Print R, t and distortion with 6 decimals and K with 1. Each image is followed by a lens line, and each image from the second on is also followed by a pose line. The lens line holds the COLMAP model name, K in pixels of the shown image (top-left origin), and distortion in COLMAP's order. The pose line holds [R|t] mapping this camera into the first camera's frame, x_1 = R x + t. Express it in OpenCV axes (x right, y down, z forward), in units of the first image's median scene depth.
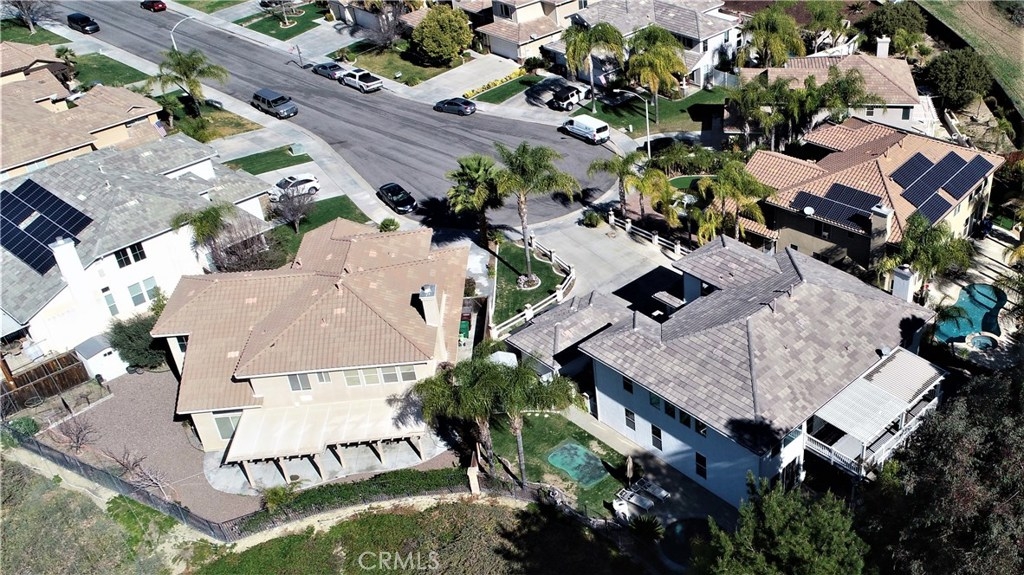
lens RADIAL K [[1021.4, 0, 740.8], [0, 1021.4, 285.9], [0, 0, 1]] dist [0.011610, -0.003106]
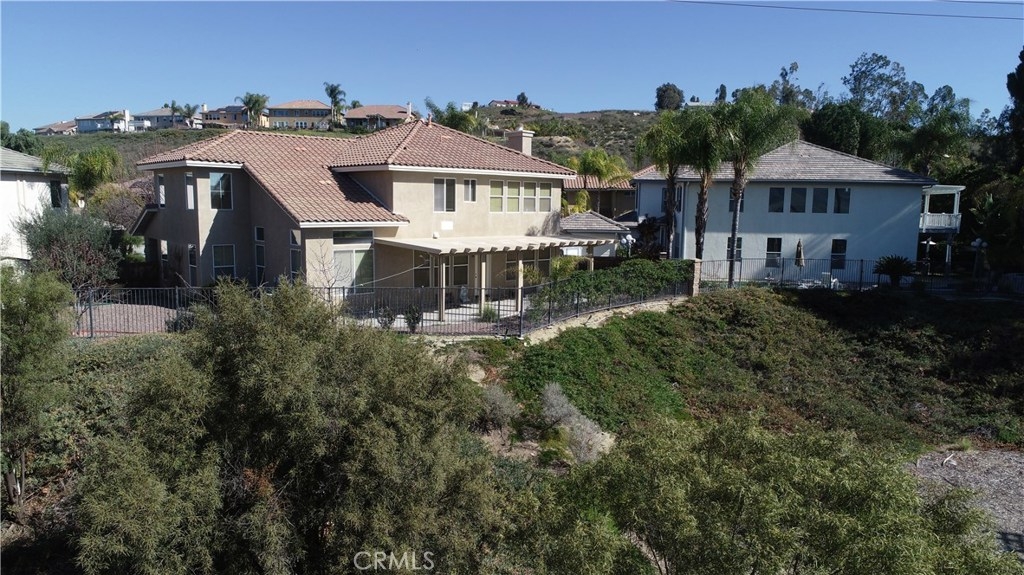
lens RADIAL K [[692.1, 0, 512.0], [0, 692.1, 287.5], [0, 0, 1]] dist [0.003243, -0.000580]
pose [[0.831782, -0.069873, 0.550687, -0.634670], [0.303189, 0.888187, -0.345254, 0.319223], [-0.464989, 0.454138, 0.759963, 0.603152]]
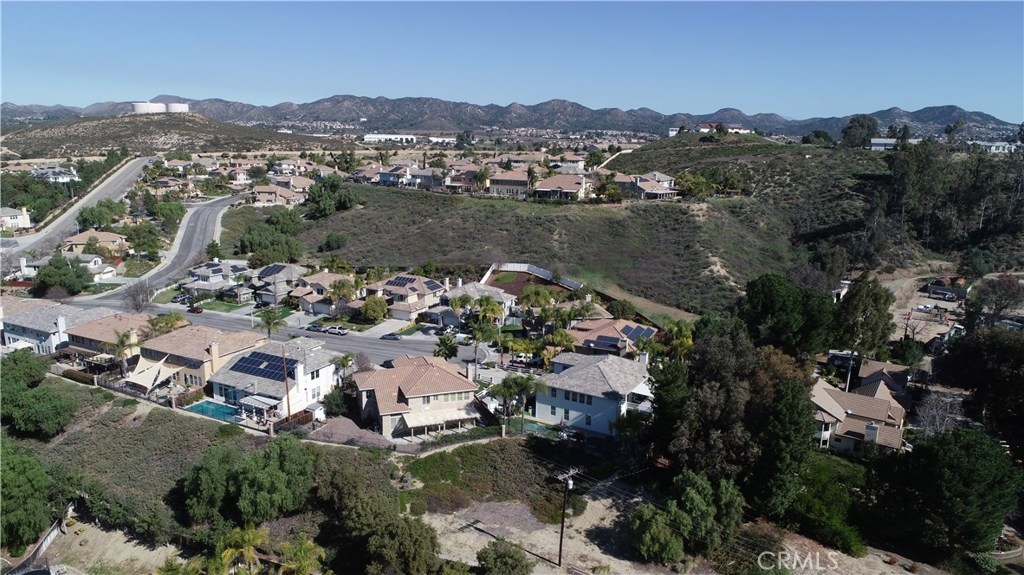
lens RADIAL K [[692.1, 0, 512.0], [0, 692.1, 287.5], [0, 0, 1]] dist [0.003243, -0.000580]
pose [[0.982175, -0.035231, 0.184635, -0.502028], [0.098758, 0.932497, -0.347414, 0.421410], [-0.159932, 0.359456, 0.919355, -0.646582]]
